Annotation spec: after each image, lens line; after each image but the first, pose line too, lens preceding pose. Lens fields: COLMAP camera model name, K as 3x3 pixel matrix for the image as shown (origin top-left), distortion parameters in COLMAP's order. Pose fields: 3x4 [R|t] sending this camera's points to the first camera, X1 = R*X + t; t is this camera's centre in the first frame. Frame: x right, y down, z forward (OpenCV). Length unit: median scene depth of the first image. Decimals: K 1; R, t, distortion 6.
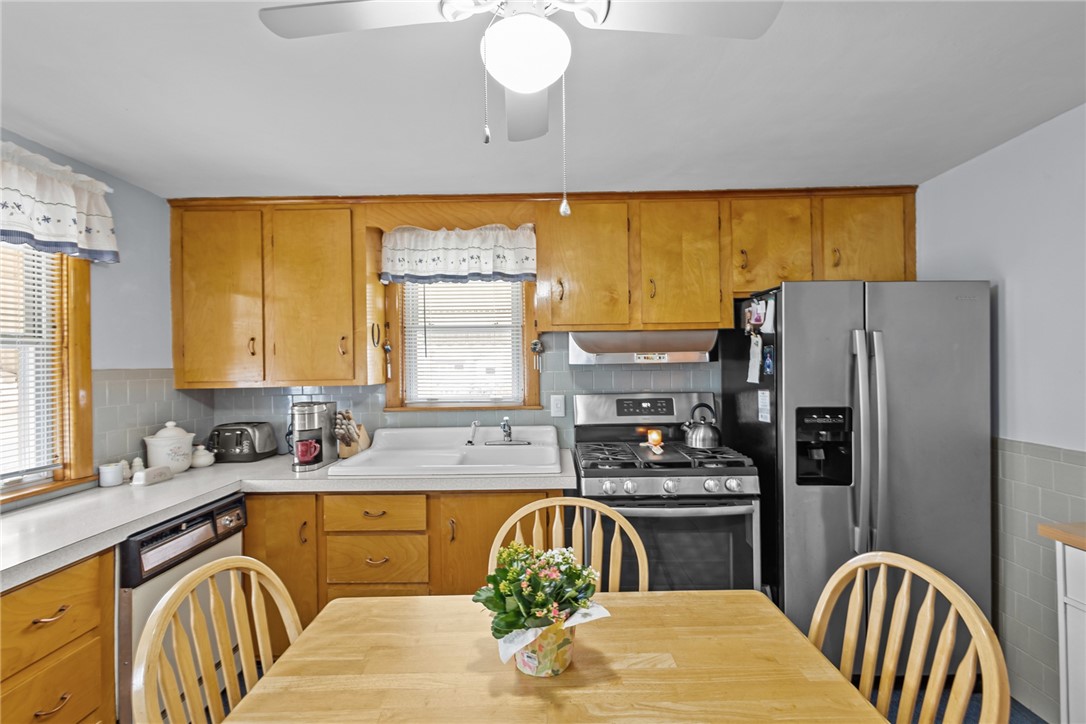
lens RADIAL K [[518.8, 0, 546.9], [0, 518.8, 362.1], [0, 0, 1]] dist [0.003294, 0.000673]
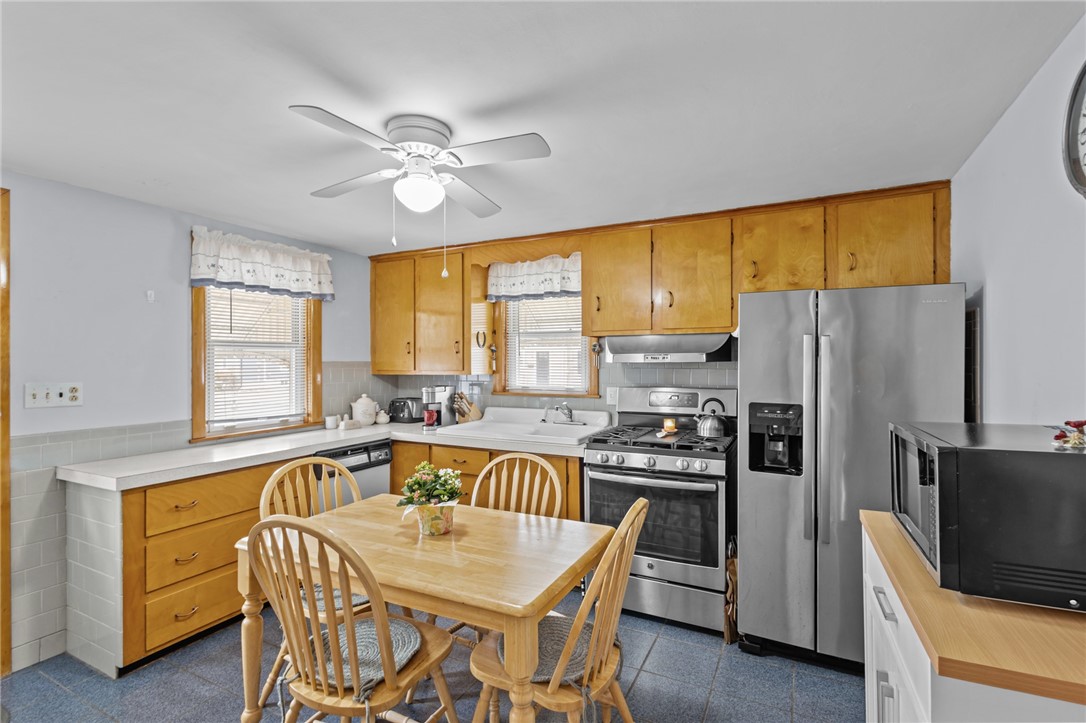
lens RADIAL K [[500.5, 0, 546.2], [0, 500.5, 364.3], [0, 0, 1]] dist [0.002478, -0.000690]
pose [[0.897519, 0.015214, -0.440713, 0.454124], [-0.009724, 0.999844, 0.014714, -0.007655], [0.440869, -0.008921, 0.897527, -0.152687]]
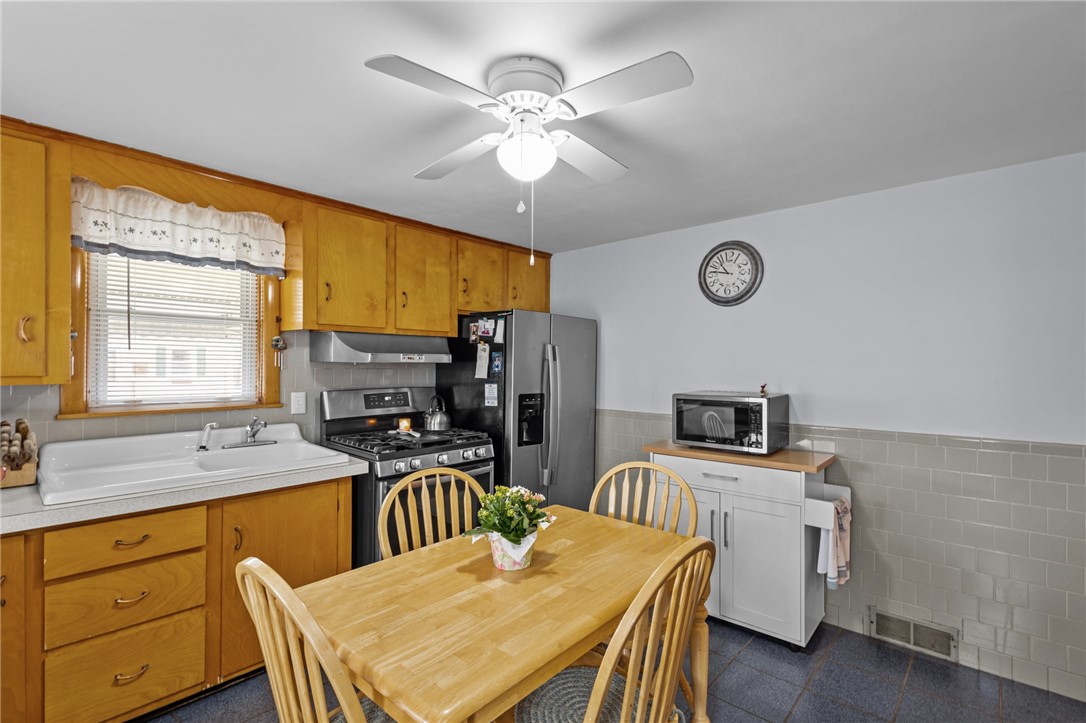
lens RADIAL K [[500.5, 0, 546.2], [0, 500.5, 364.3], [0, 0, 1]] dist [0.002478, -0.000690]
pose [[0.662587, 0.017735, 0.748775, -0.436704], [-0.019018, 0.999796, -0.006851, 0.007593], [-0.748744, -0.009701, 0.662789, -0.004124]]
